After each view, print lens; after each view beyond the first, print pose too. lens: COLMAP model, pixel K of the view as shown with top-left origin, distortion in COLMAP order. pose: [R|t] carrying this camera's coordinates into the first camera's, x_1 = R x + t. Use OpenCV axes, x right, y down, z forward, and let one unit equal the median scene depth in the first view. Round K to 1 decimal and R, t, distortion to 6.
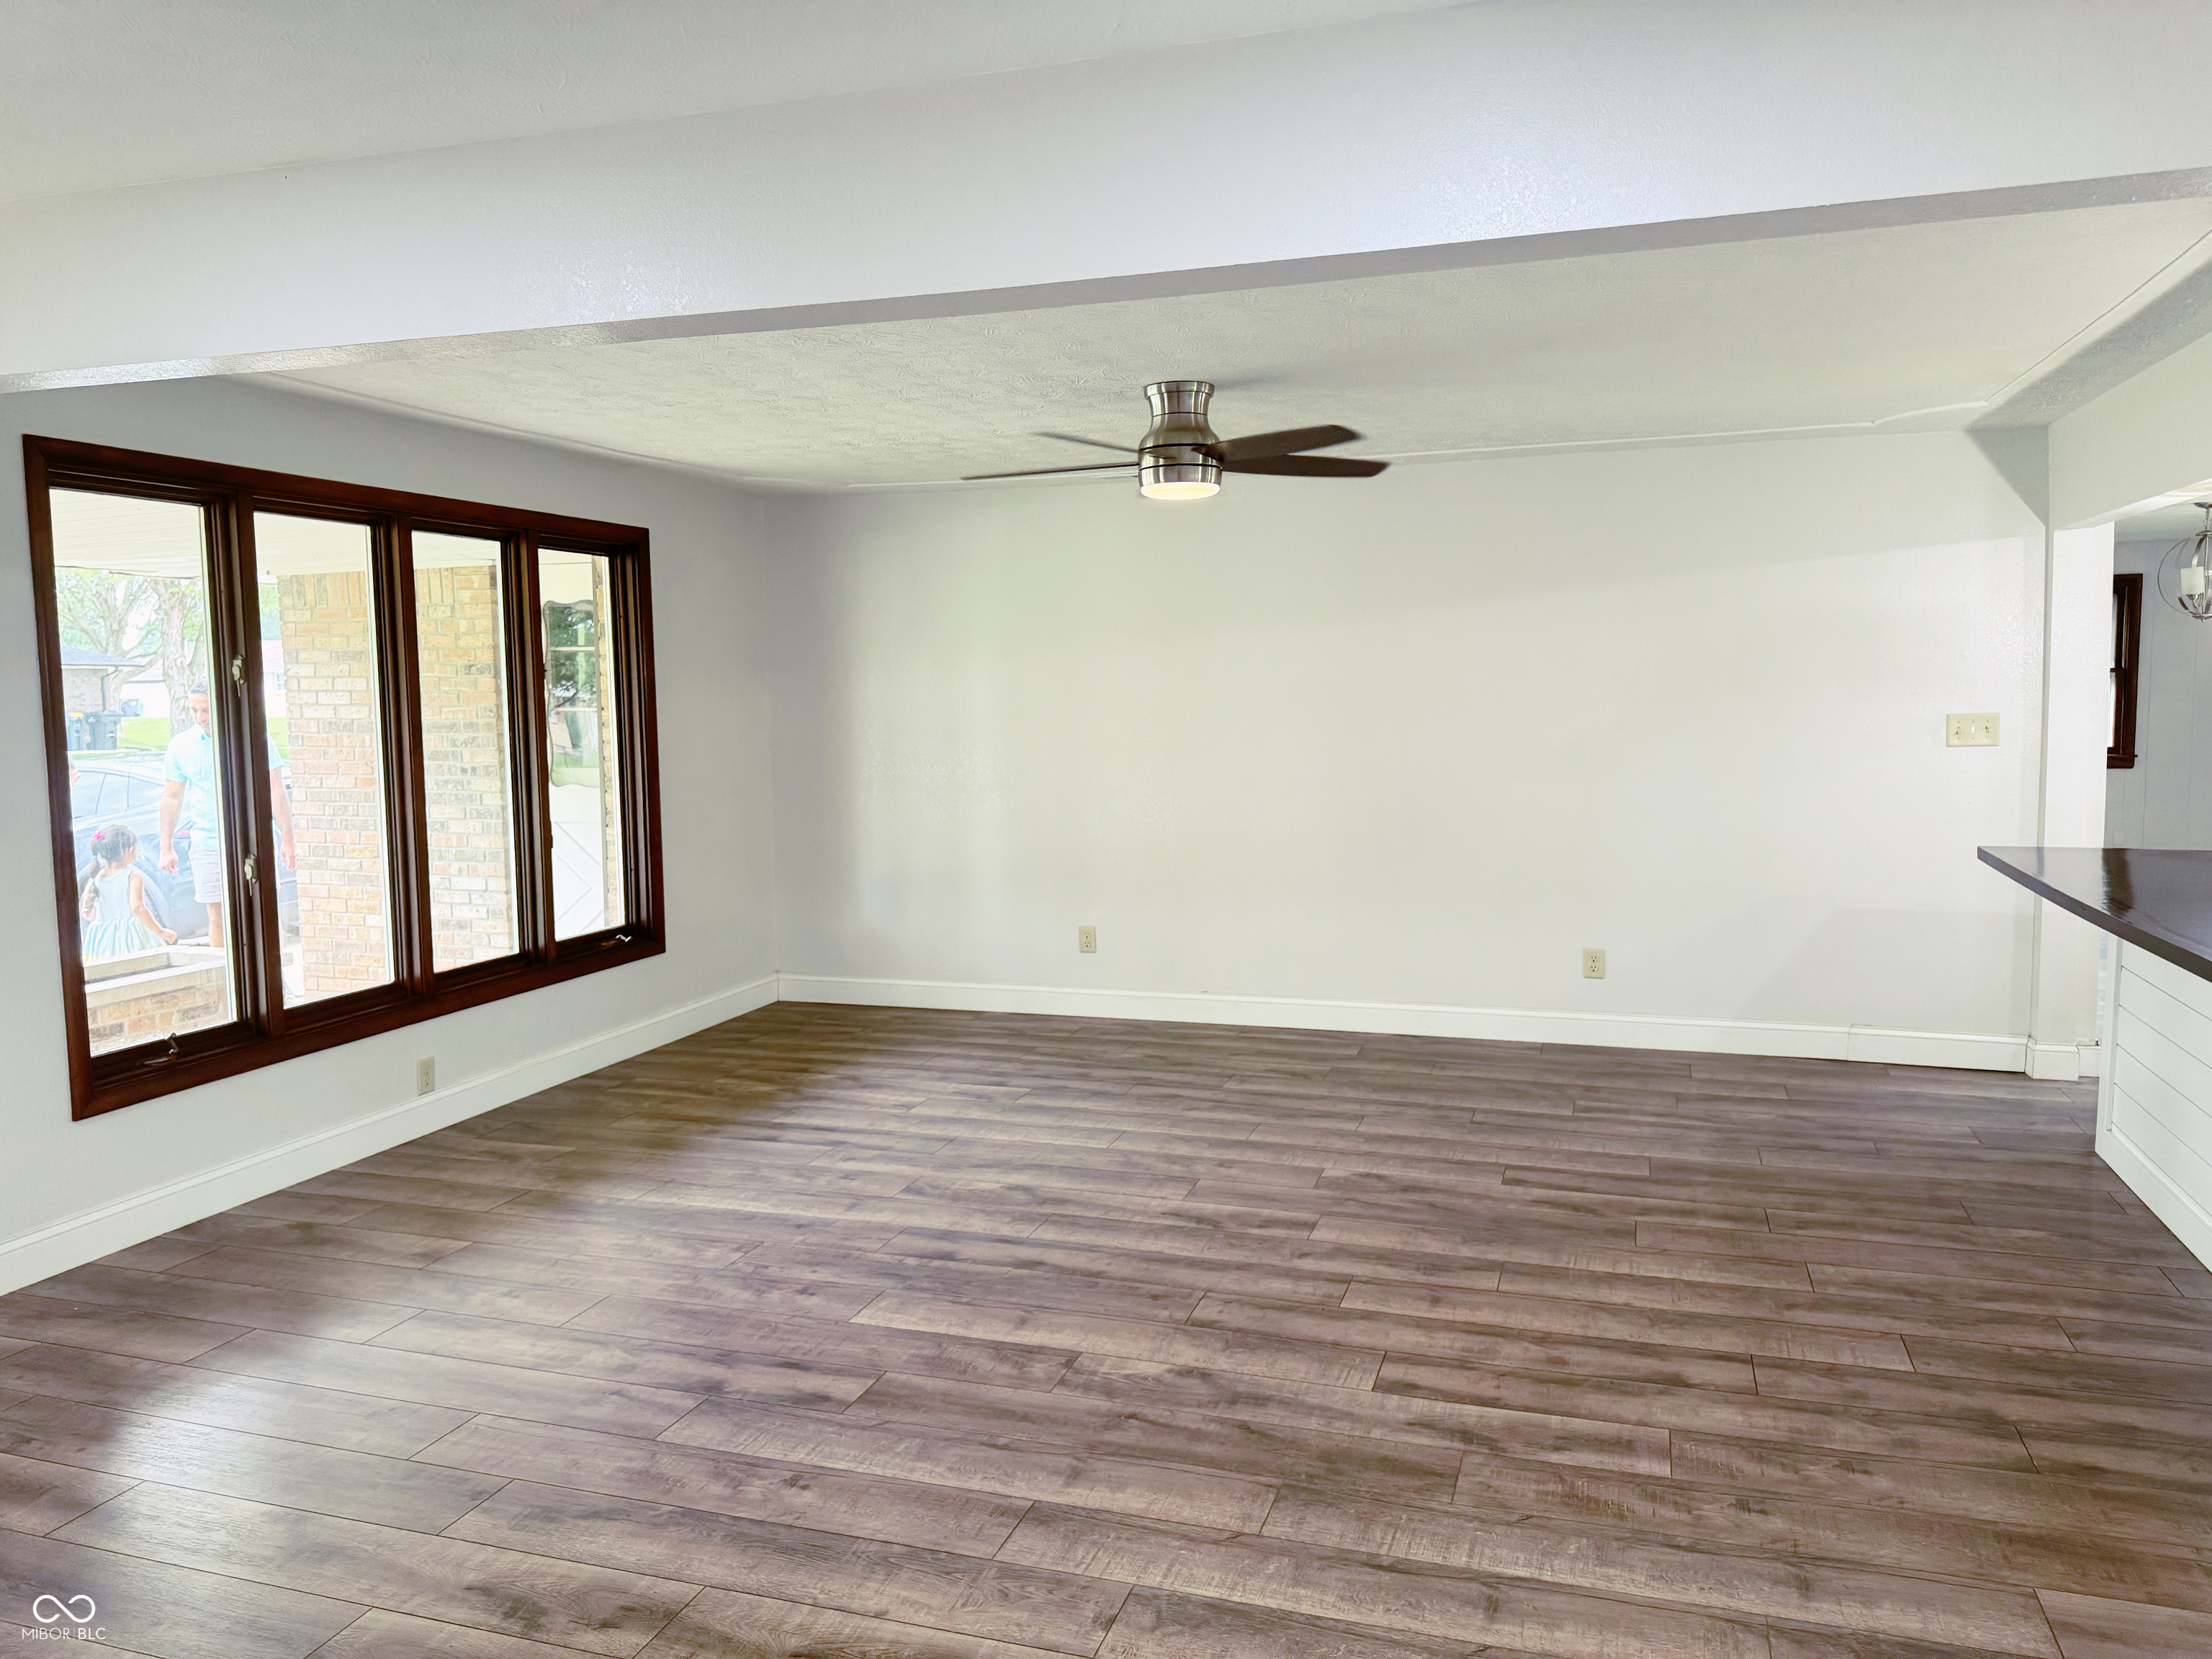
lens RADIAL K [[1565.8, 0, 1123.2], [0, 1565.8, 822.6], [0, 0, 1]] dist [0.063444, -0.079986]
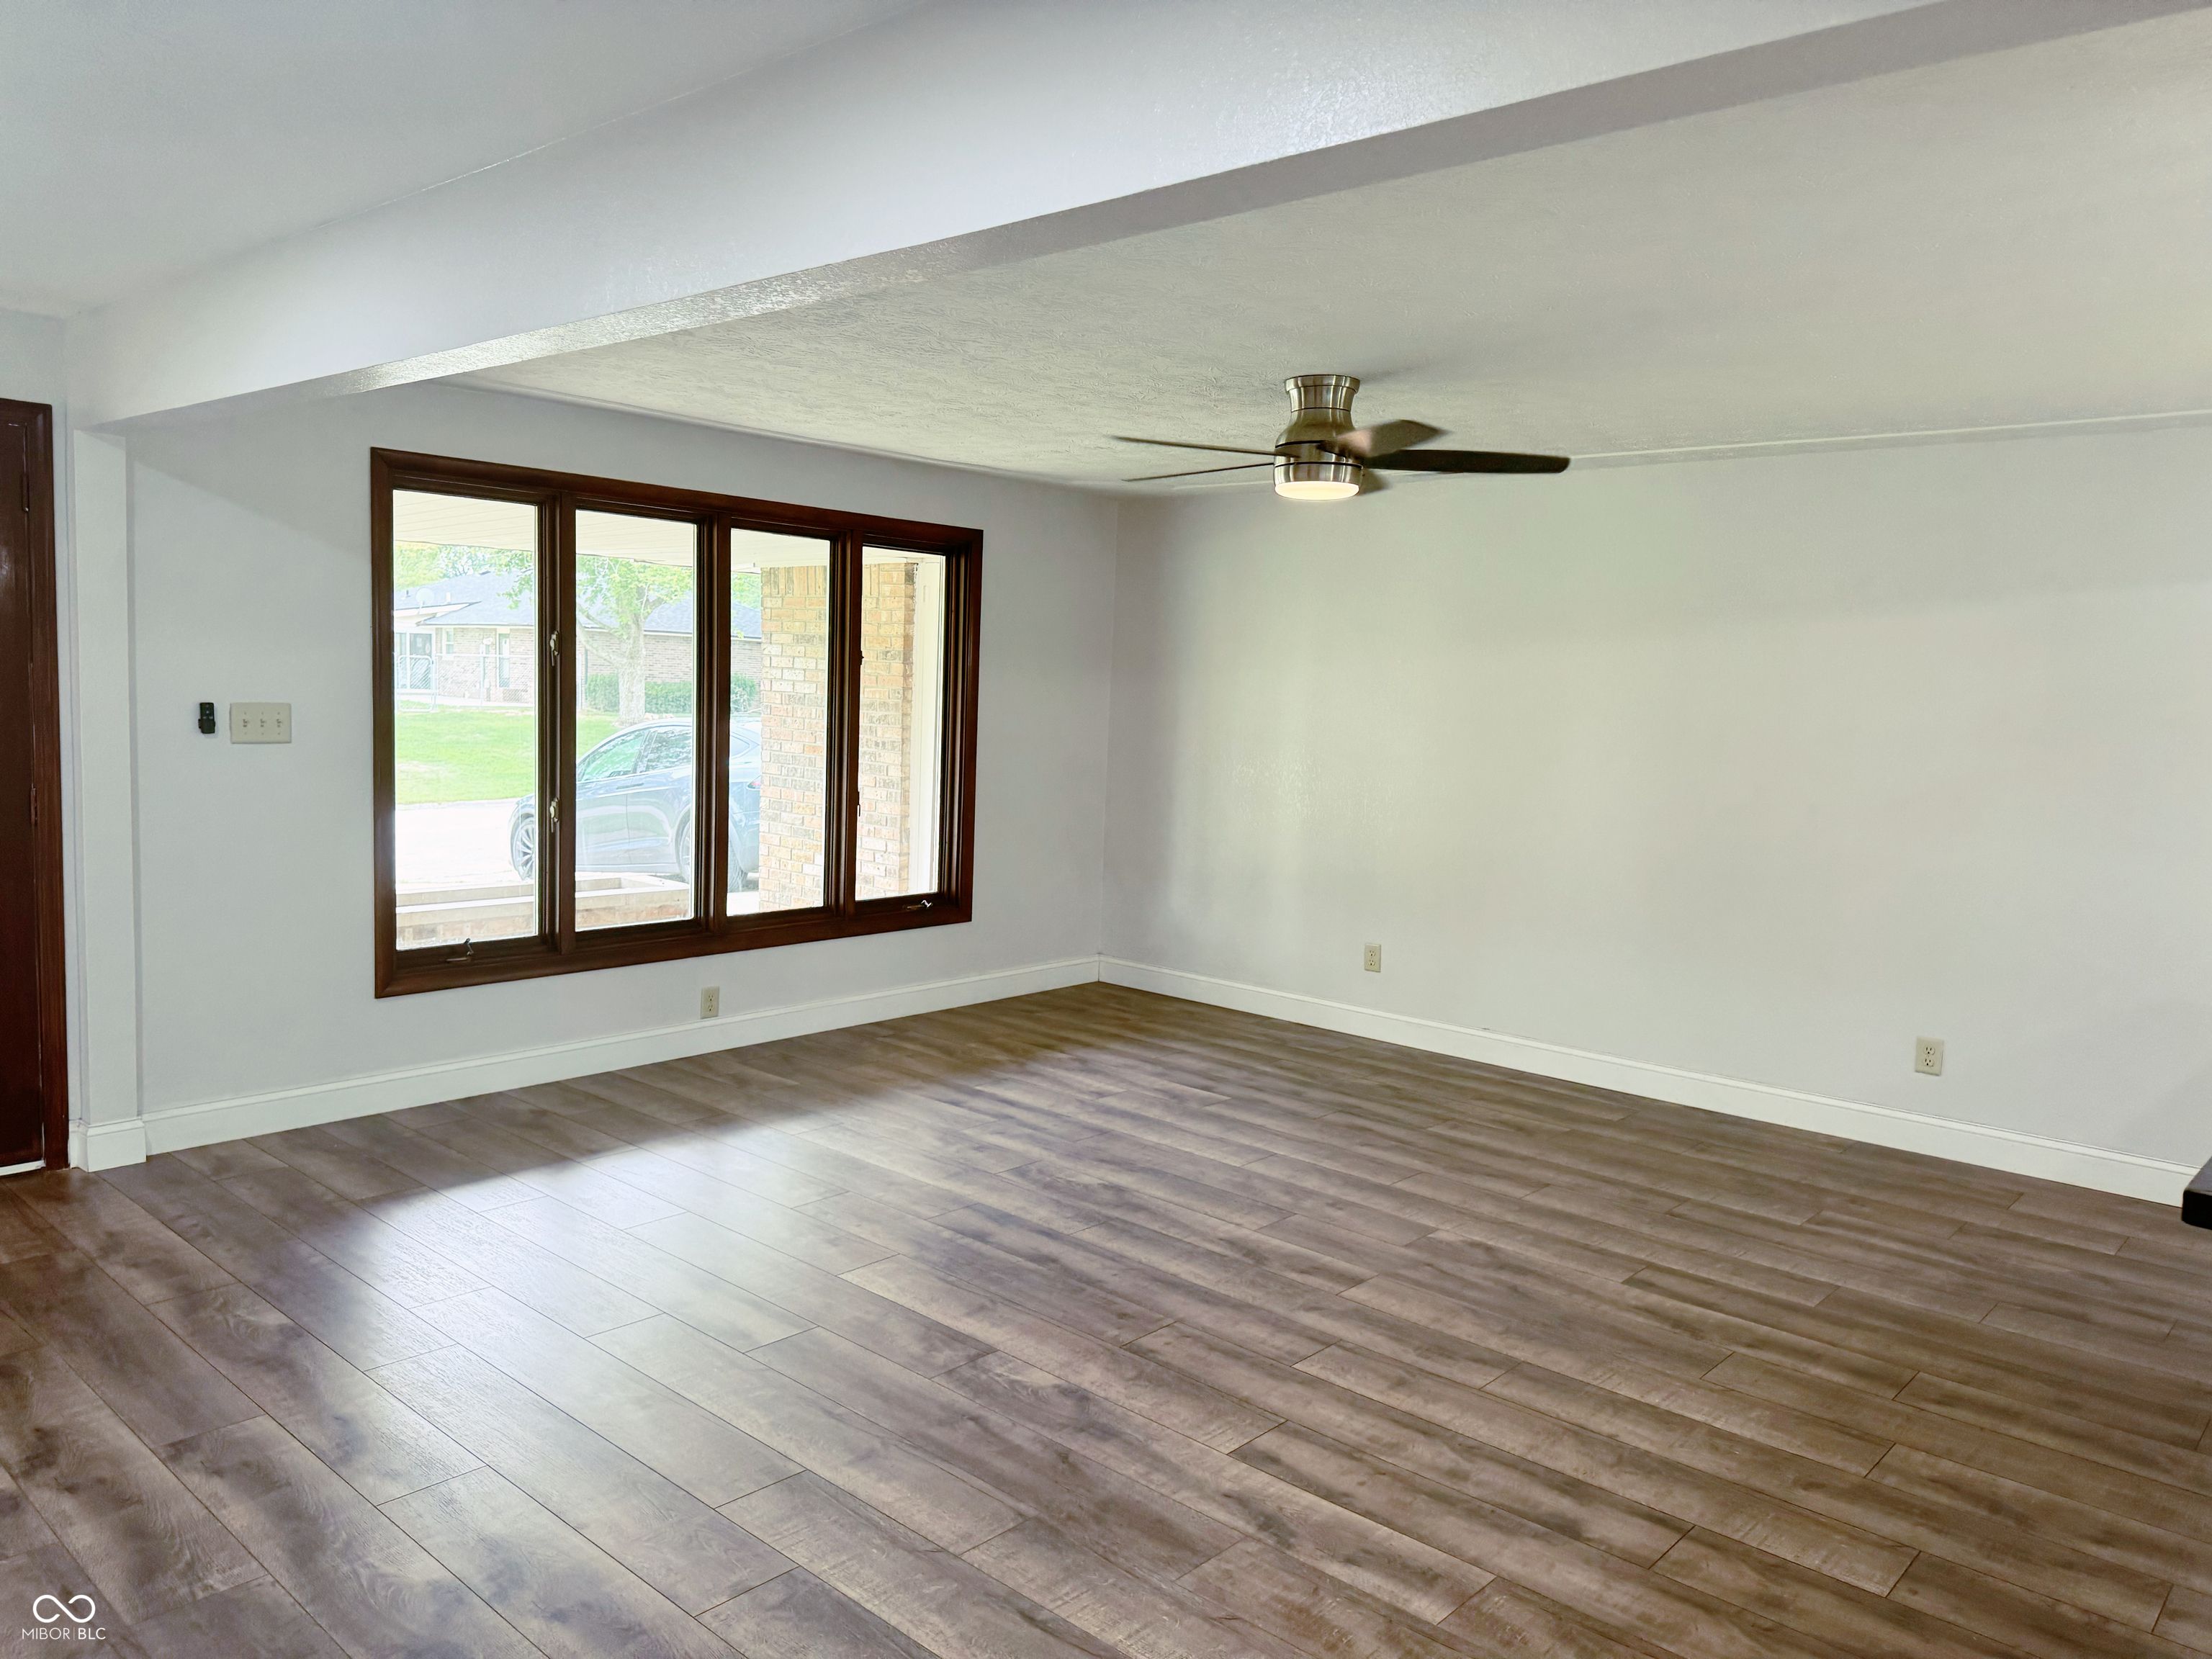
lens RADIAL K [[1565.8, 0, 1110.3], [0, 1565.8, 830.5], [0, 0, 1]] dist [0.063444, -0.079986]
pose [[0.912509, 0.084552, -0.400223, 0.319807], [-0.082815, 0.996329, 0.021670, -0.016616], [0.400586, 0.013371, 0.916162, 0.080465]]
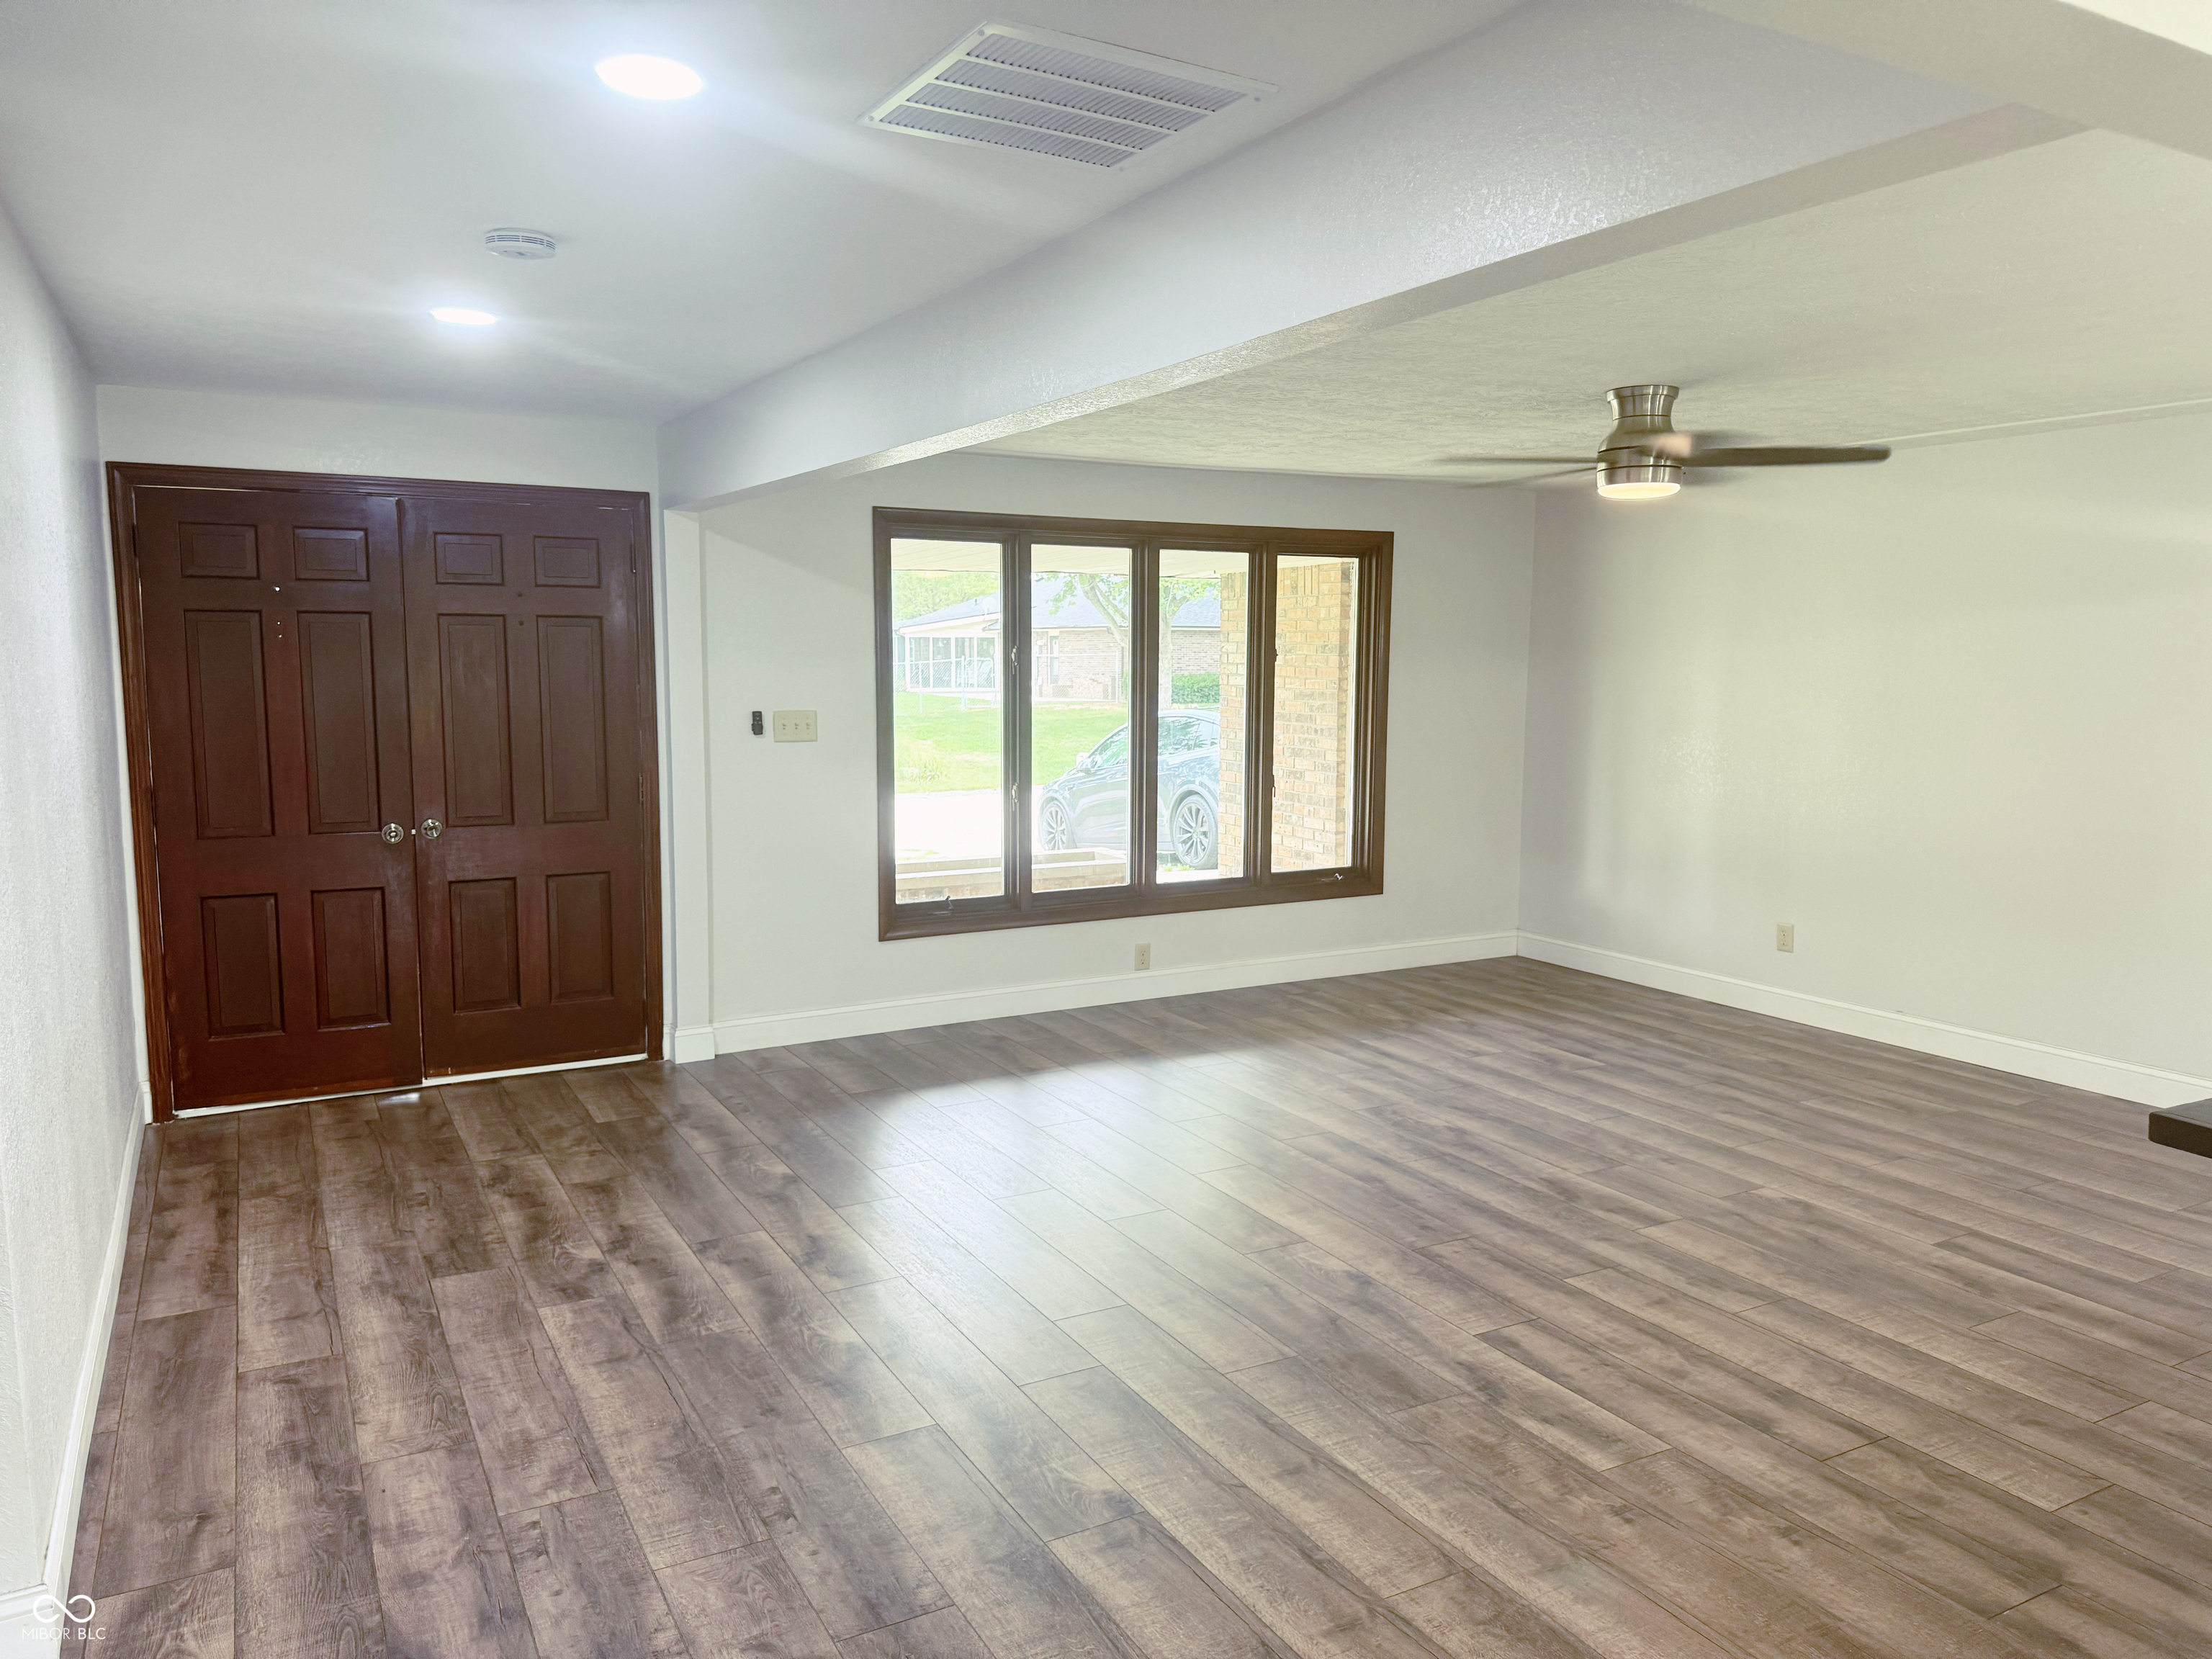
lens RADIAL K [[1565.8, 0, 1120.9], [0, 1565.8, 821.8], [0, 0, 1]] dist [0.063444, -0.079986]
pose [[0.732301, 0.087945, -0.675278, 0.503541], [-0.072247, 0.996063, 0.051374, -0.025726], [0.677138, 0.011165, 0.735772, 0.015057]]
